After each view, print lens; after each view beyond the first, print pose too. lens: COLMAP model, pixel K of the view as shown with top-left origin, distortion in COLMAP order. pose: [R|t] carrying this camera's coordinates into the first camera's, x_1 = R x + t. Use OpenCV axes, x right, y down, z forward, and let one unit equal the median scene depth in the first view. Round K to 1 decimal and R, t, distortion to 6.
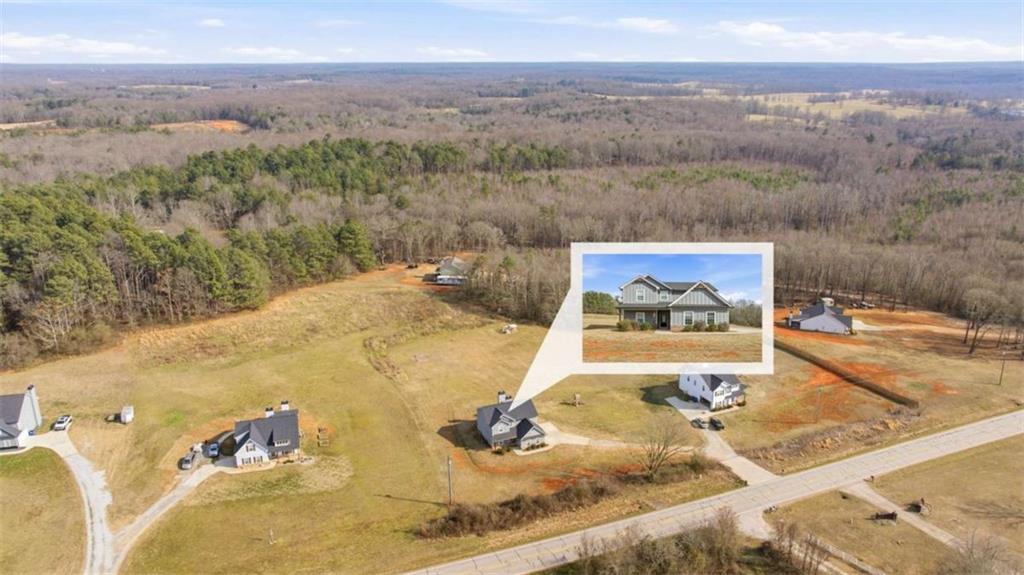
lens RADIAL K [[808.9, 0, 515.7], [0, 808.9, 282.7], [0, 0, 1]] dist [-0.007582, 0.027430]
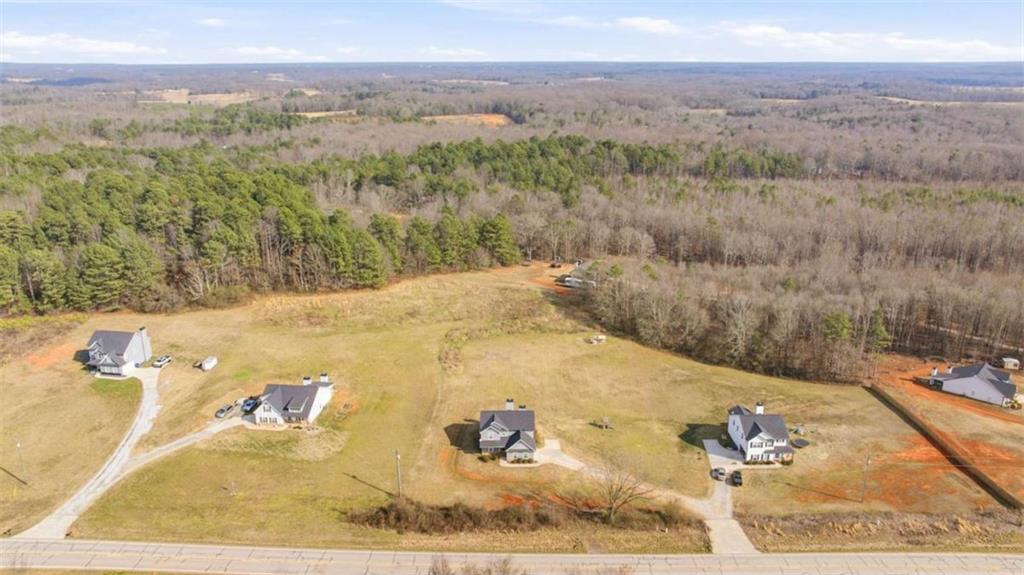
lens RADIAL K [[808.9, 0, 518.3], [0, 808.9, 286.2], [0, 0, 1]] dist [-0.007582, 0.027430]
pose [[0.910888, 0.115828, -0.396065, 0.315578], [-0.113317, 0.993111, 0.029823, -0.027375], [0.396791, 0.017716, 0.917738, 0.089833]]
